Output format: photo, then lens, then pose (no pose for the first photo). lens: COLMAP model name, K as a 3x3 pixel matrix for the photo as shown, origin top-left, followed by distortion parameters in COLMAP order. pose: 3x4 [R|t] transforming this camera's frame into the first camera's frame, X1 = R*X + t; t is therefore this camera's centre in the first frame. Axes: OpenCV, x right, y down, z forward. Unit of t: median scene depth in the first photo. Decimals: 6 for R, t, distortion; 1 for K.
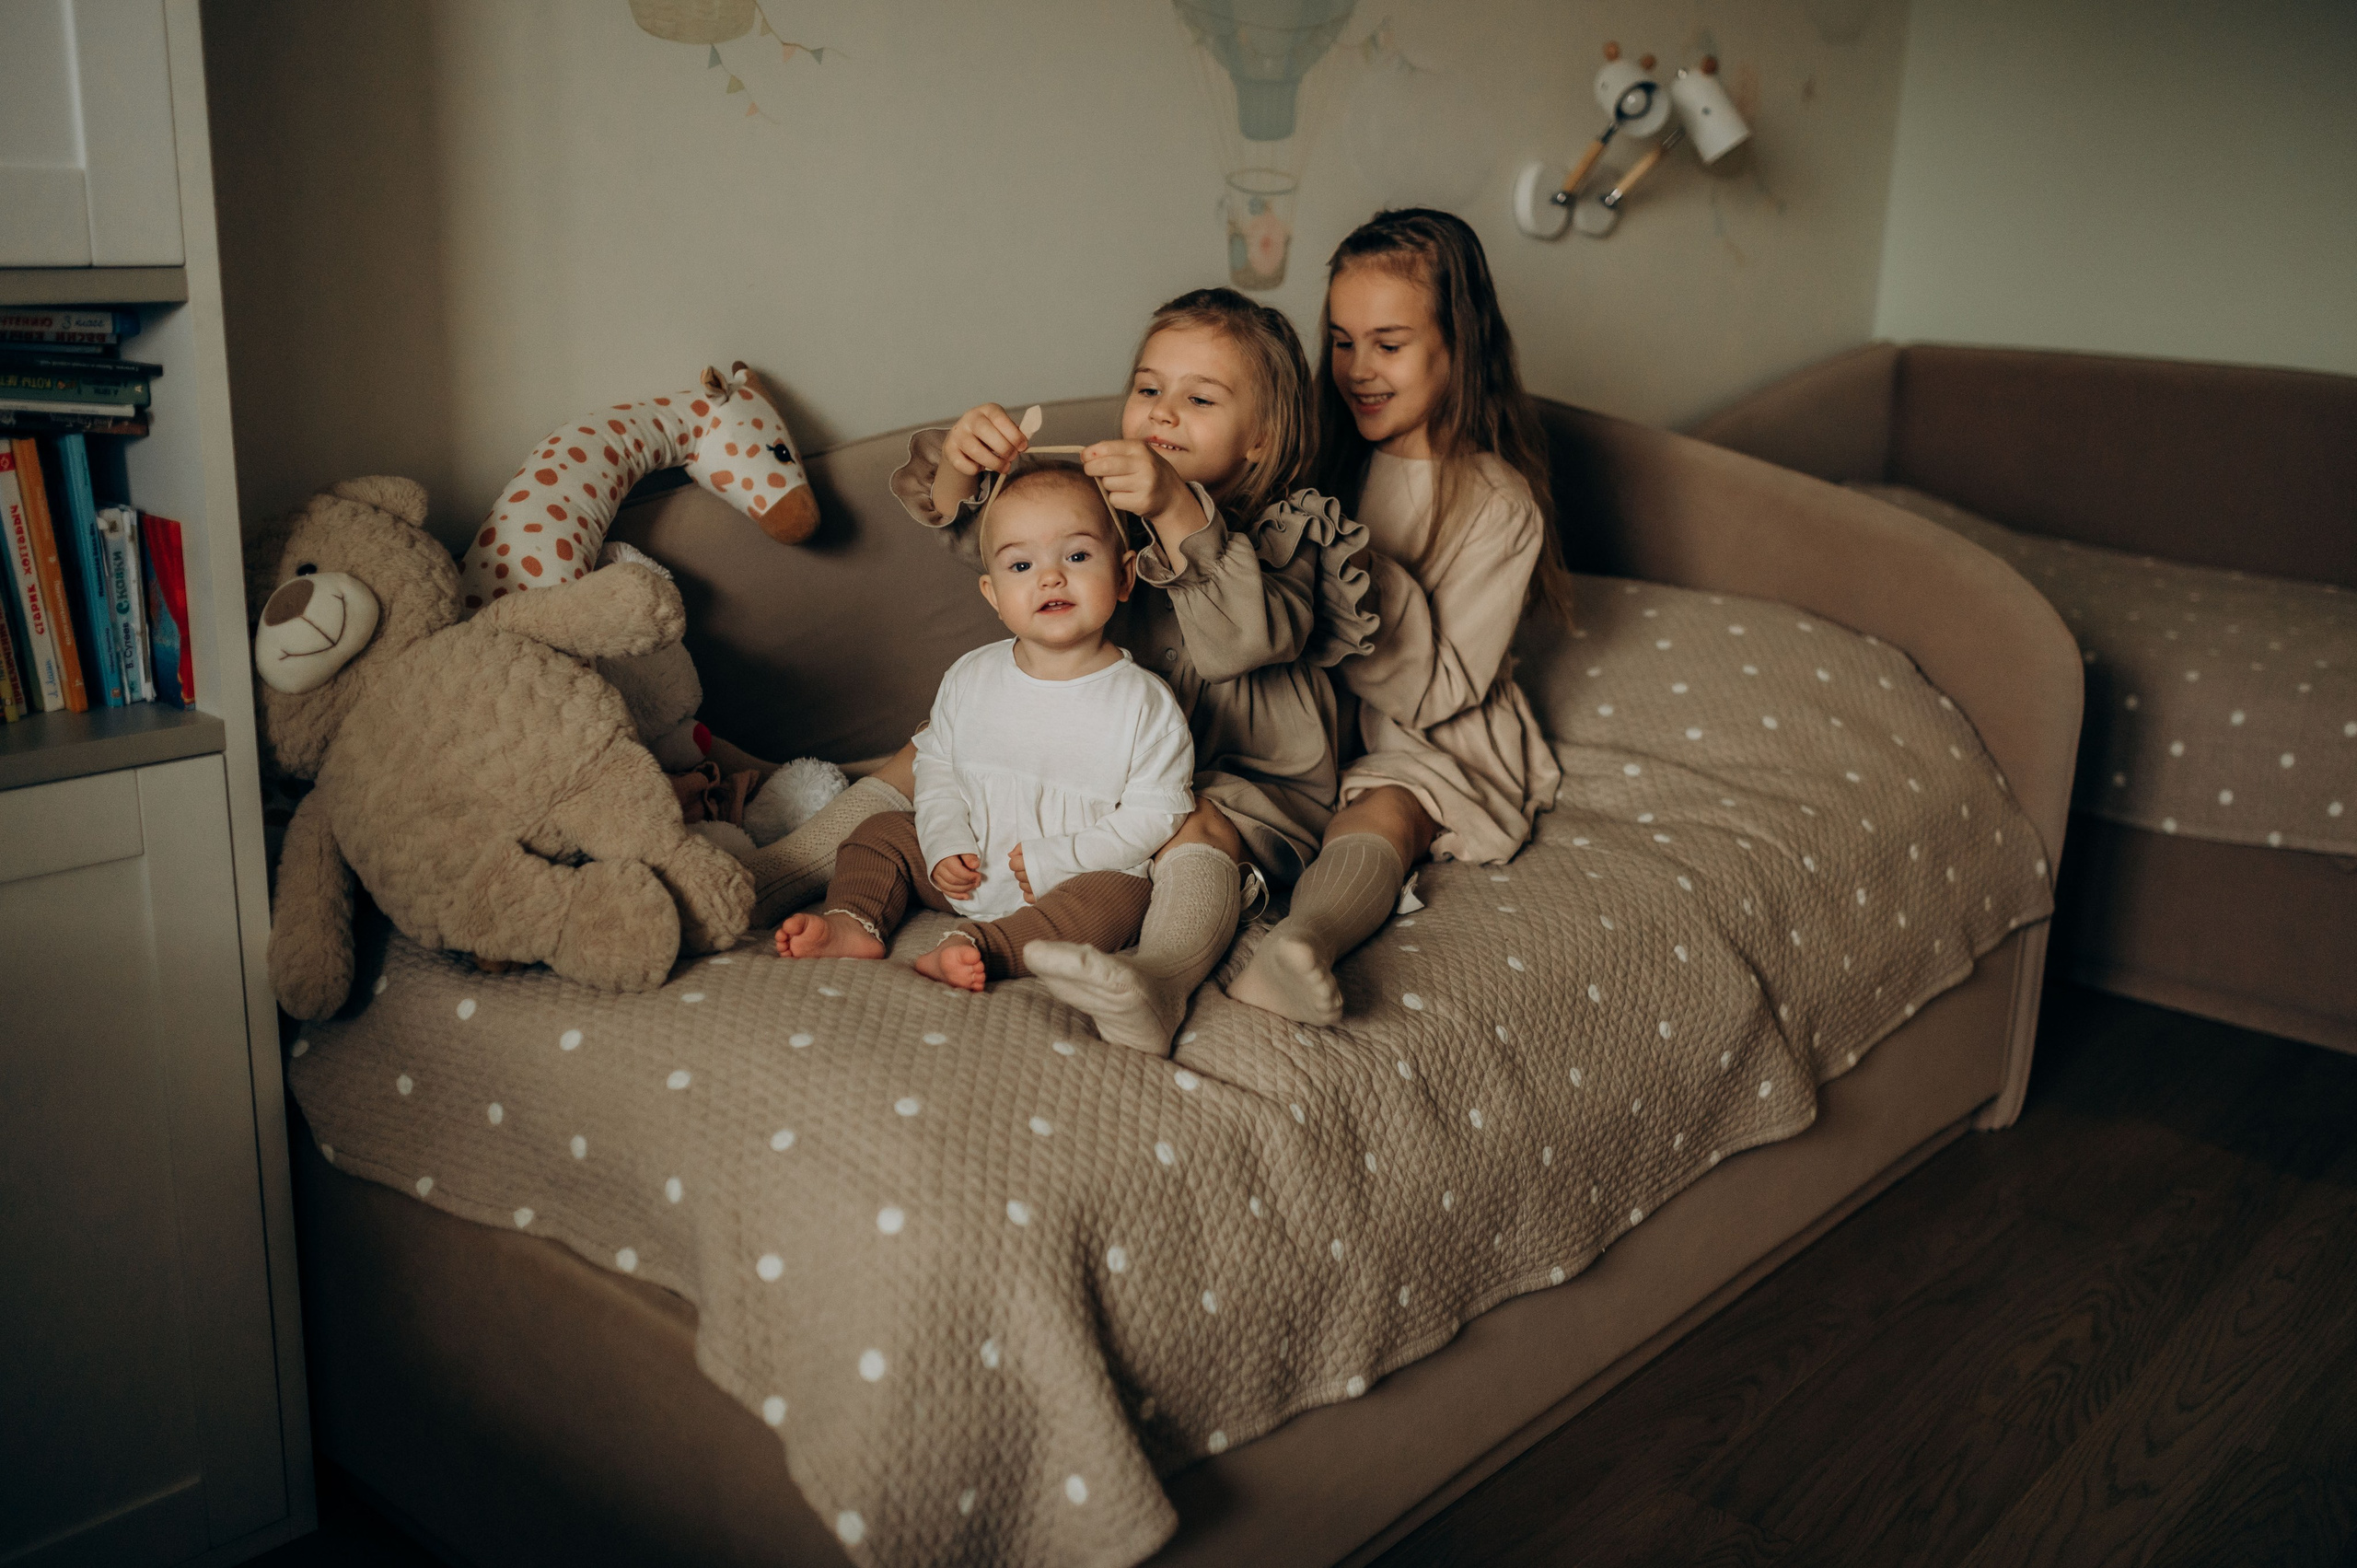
lens RADIAL K [[2366.1, 0, 1180.7], [0, 2366.1, 788.2], [0, 0, 1]] dist [-0.005304, 0.000526]
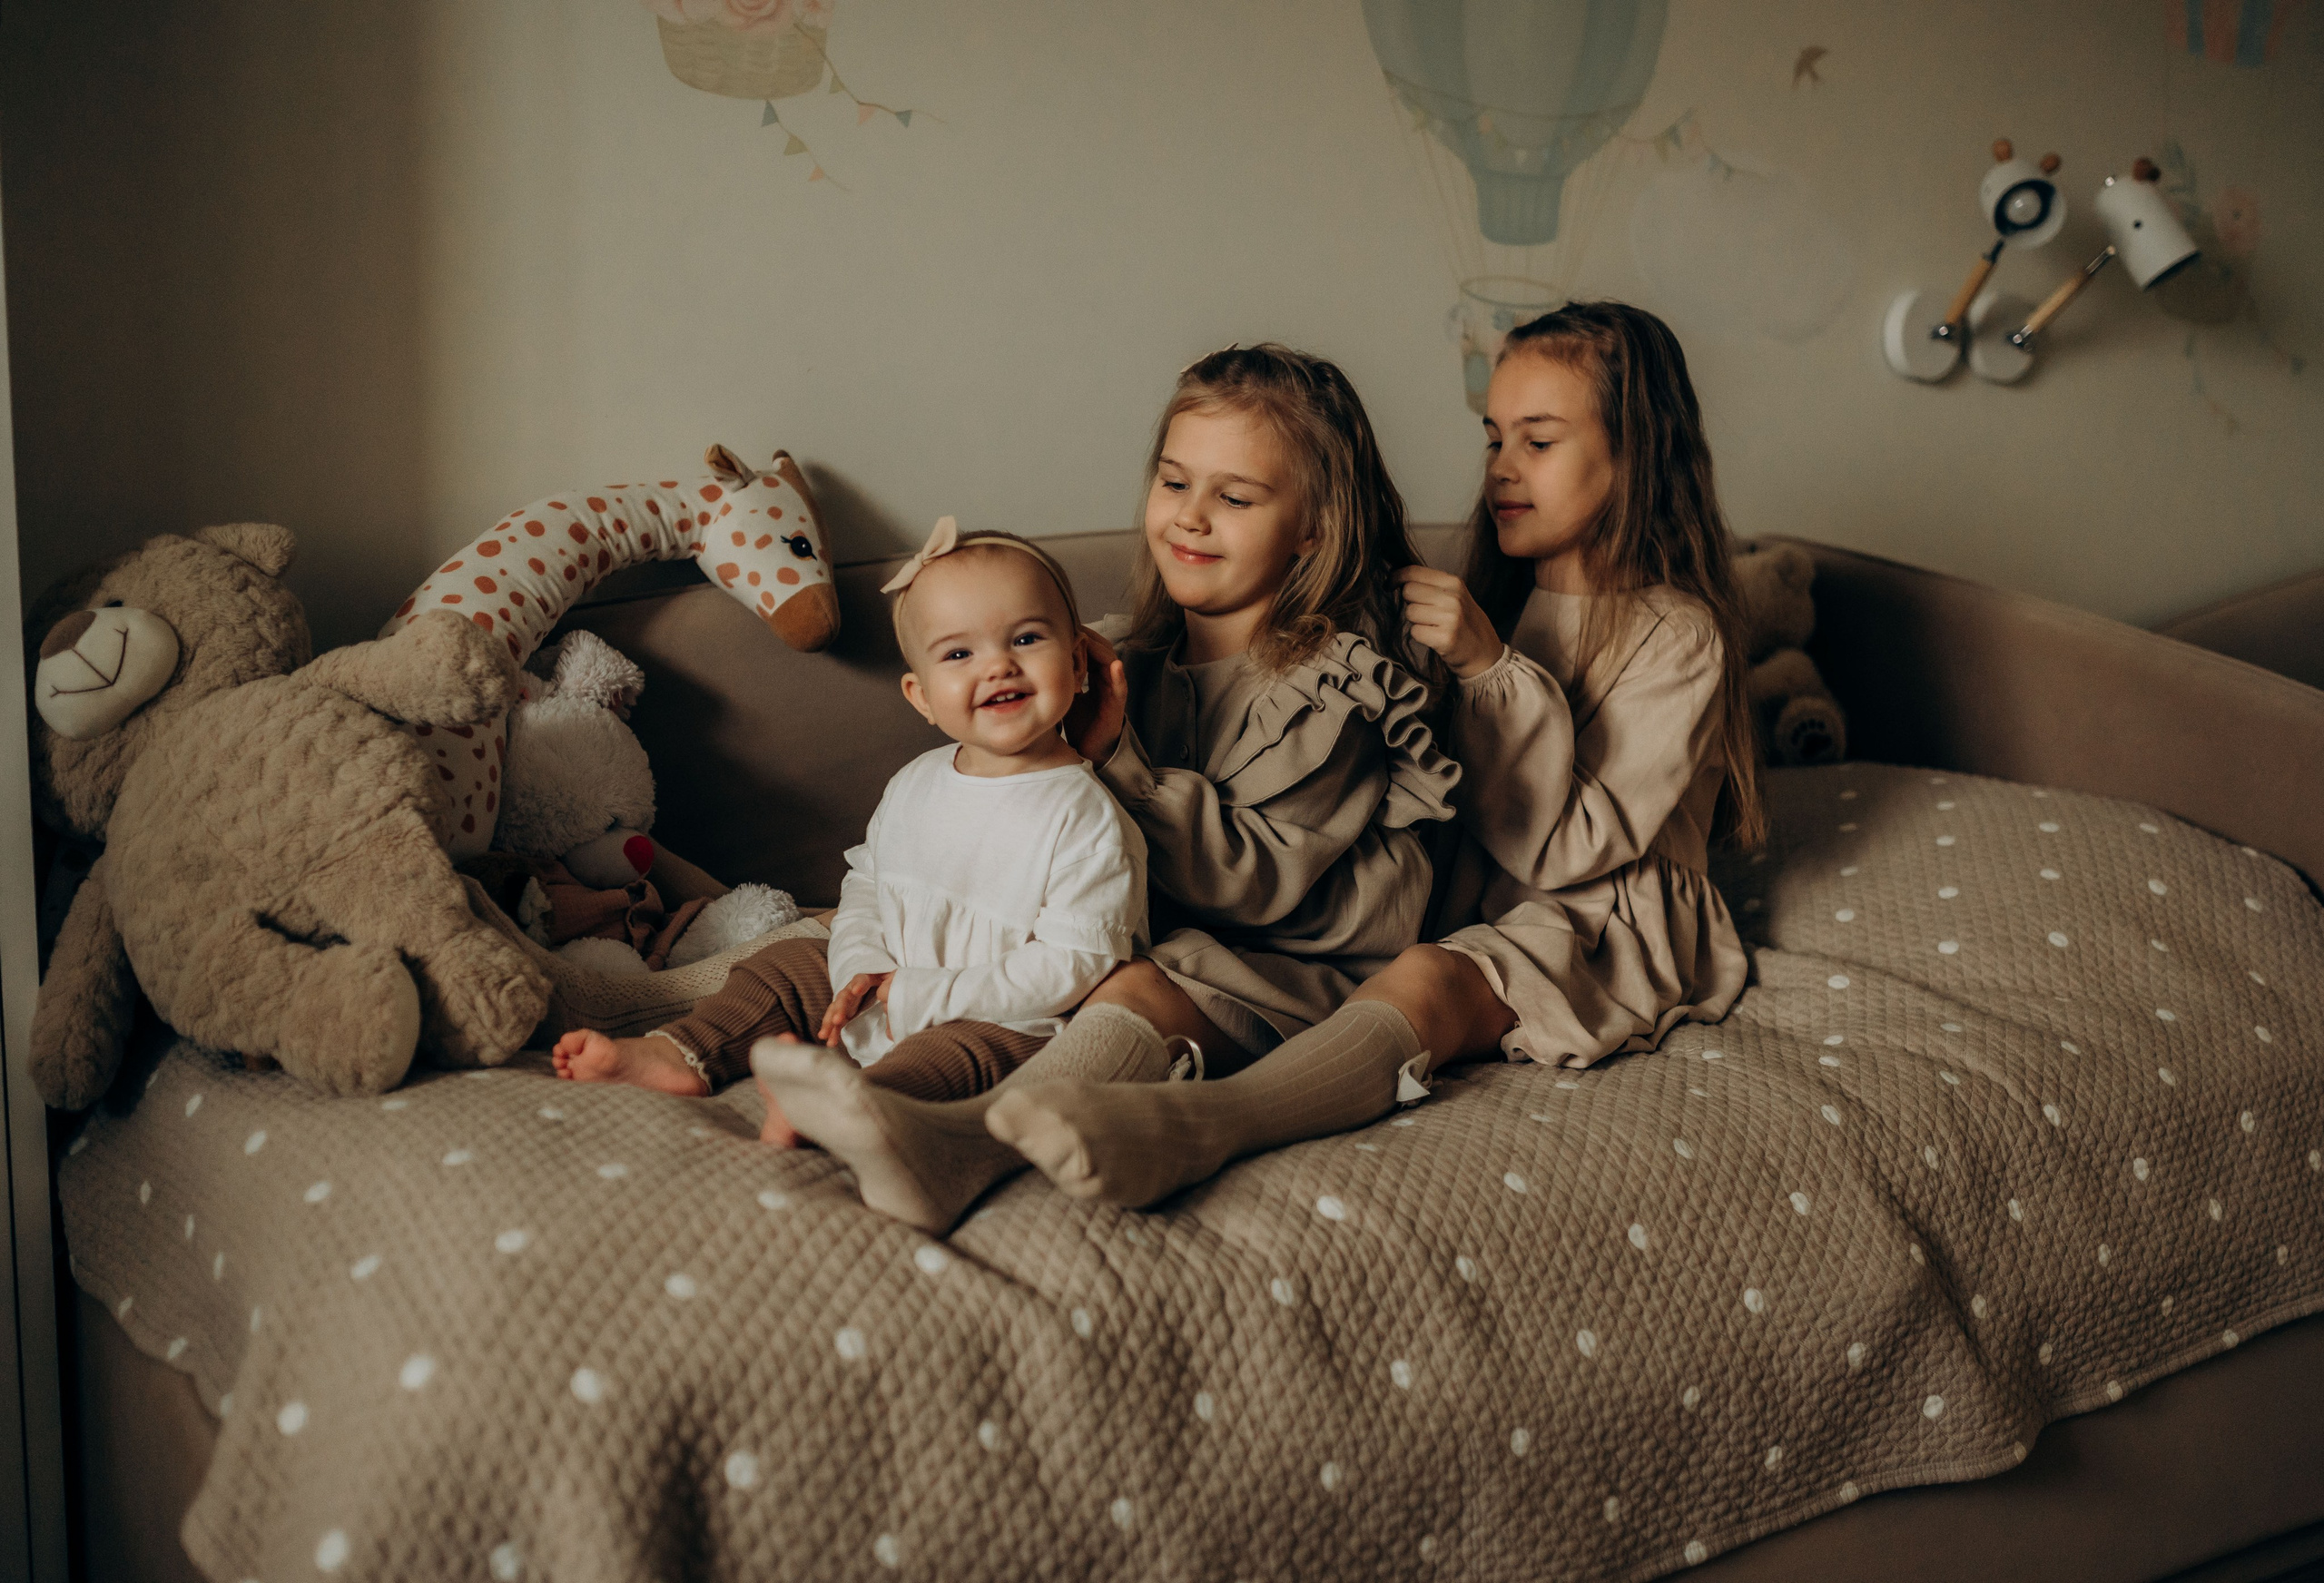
lens RADIAL K [[2476.4, 0, 1093.0], [0, 2476.4, 827.7], [0, 0, 1]] dist [0.004303, -0.026365]
pose [[0.953678, 0.043978, -0.297598, 0.267285], [-0.076671, 0.992121, -0.099085, 0.055584], [0.290896, 0.117312, 0.949535, 0.217013]]
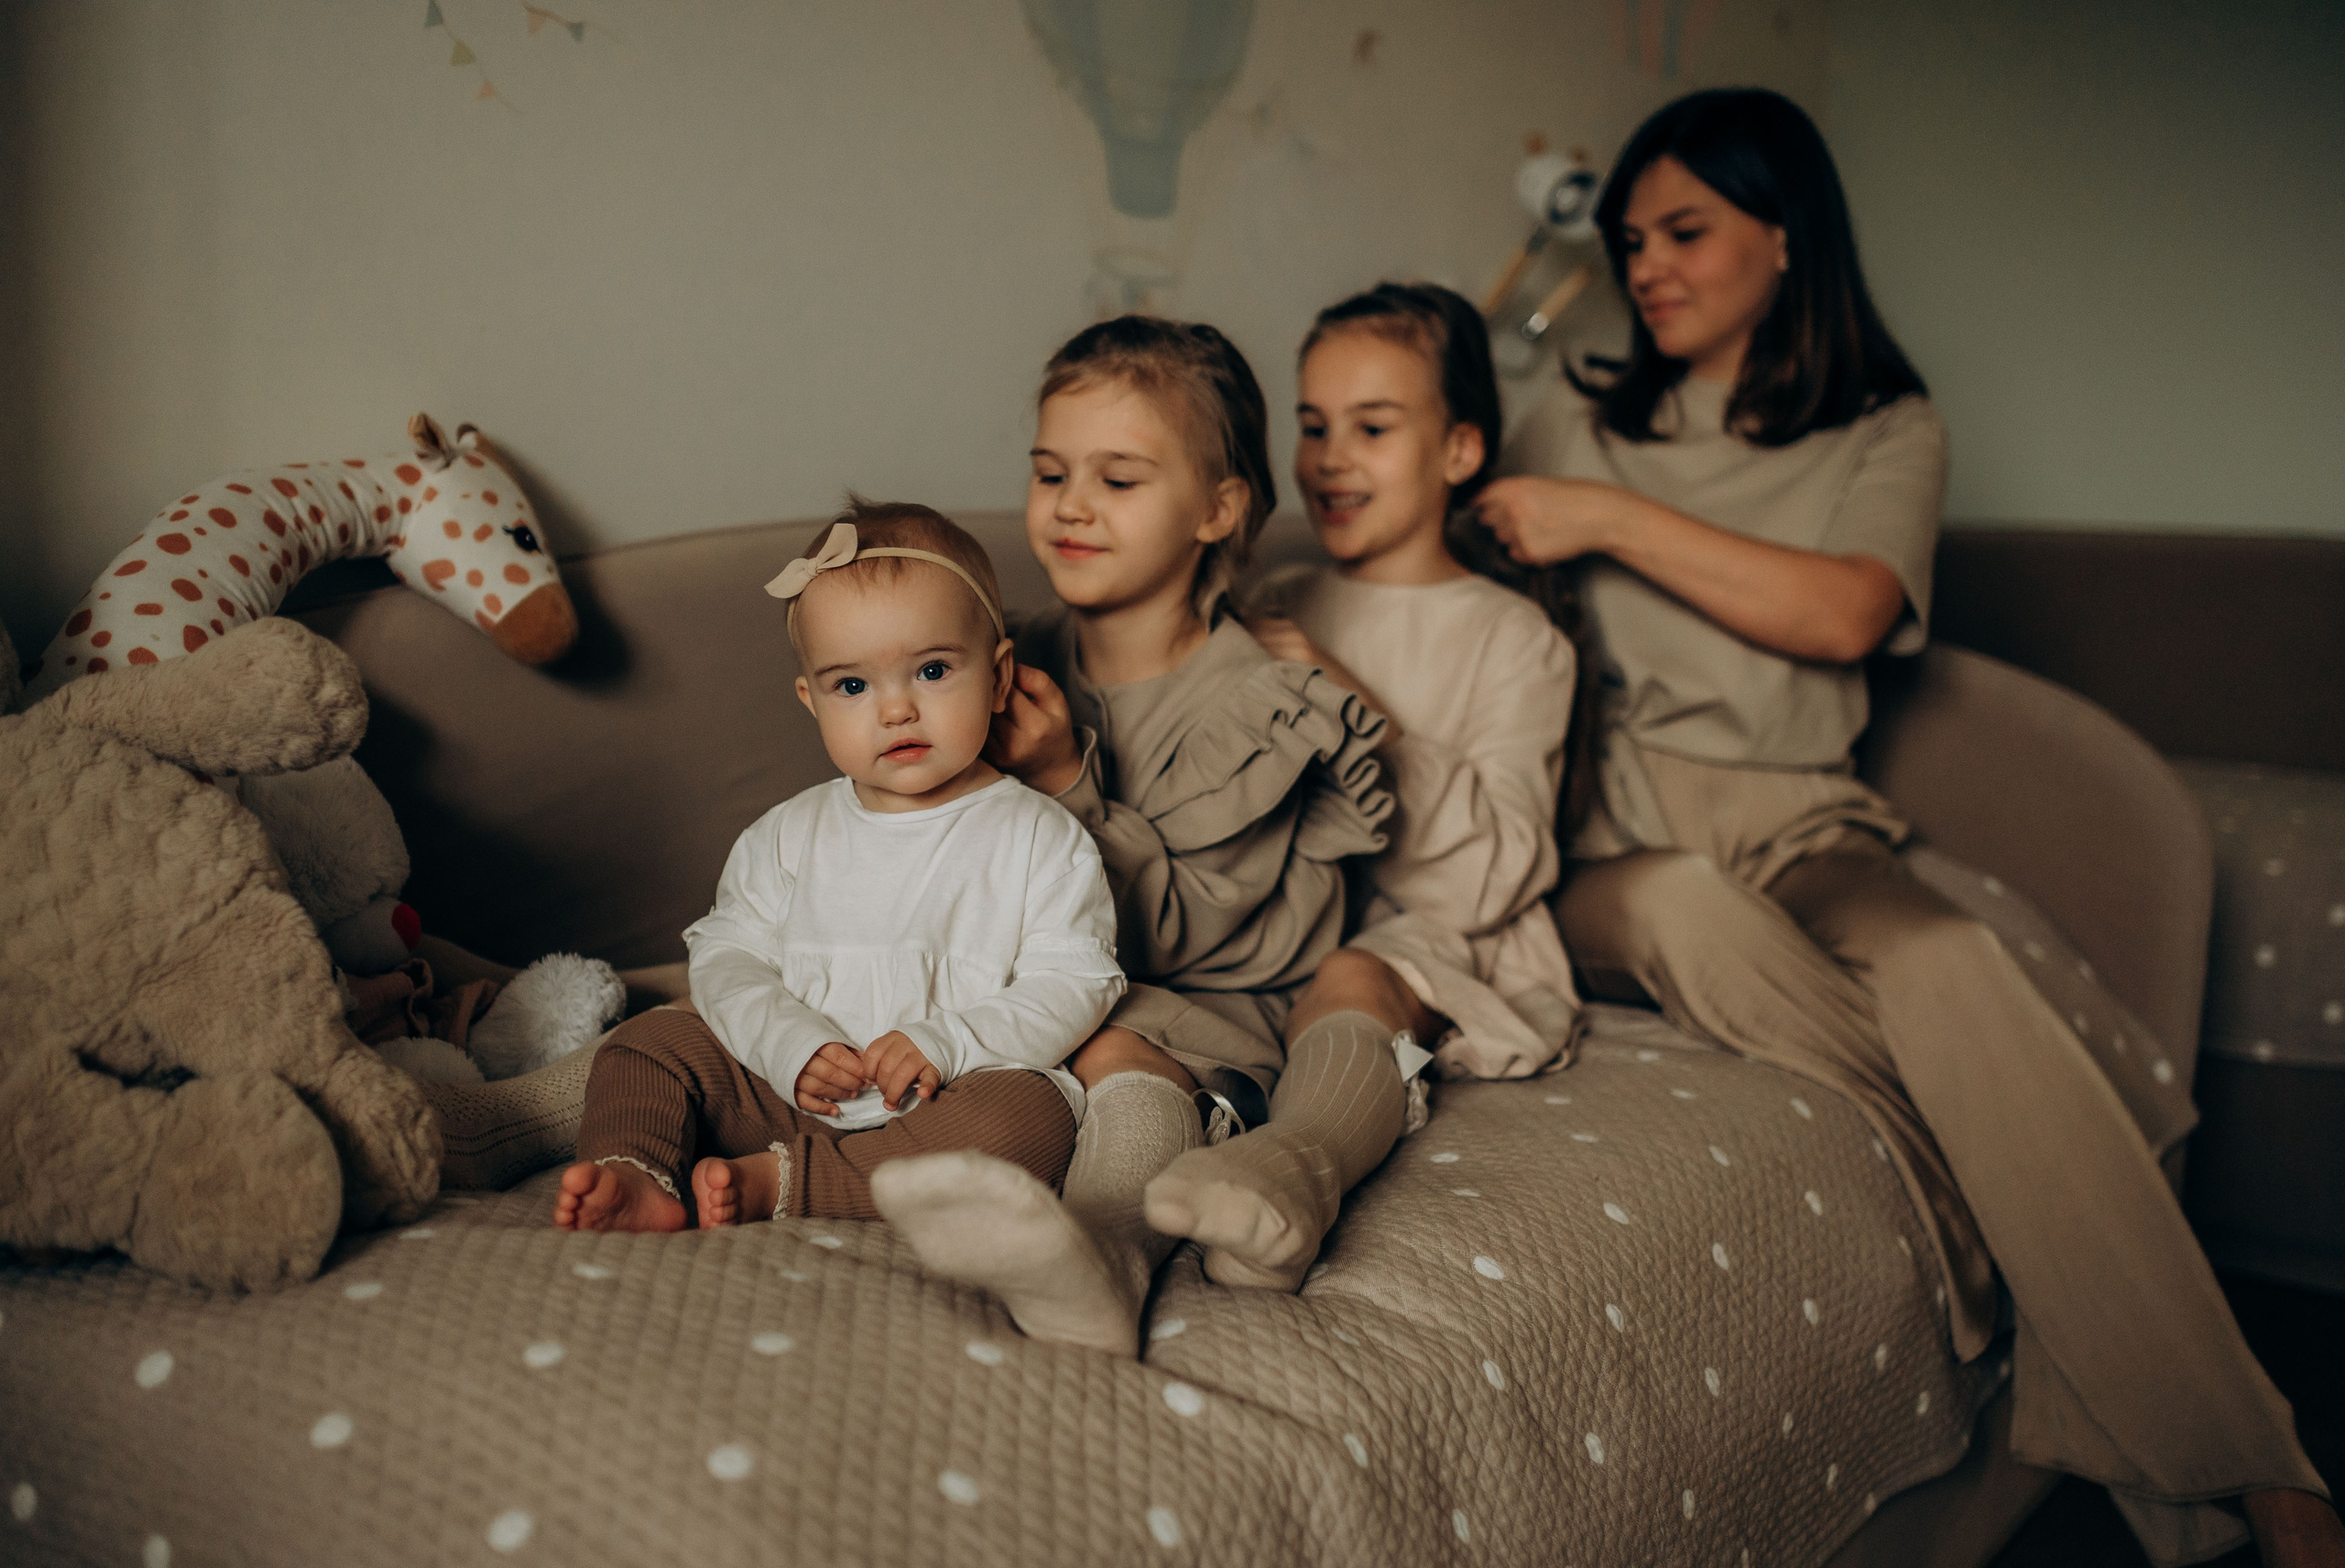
lens RADIAL K [[2475.4, 0, 1166.7], [0, 2475.4, 745.5], [0, 0, 1]] dist [0.020191, 0.037453]
pose [[0.996239, -0.017391, 0.084883, -0.049544], [0.029708, 0.988827, -0.146078, 0.045621], [-0.081394, 0.148050, 0.985625, 0.315877]]
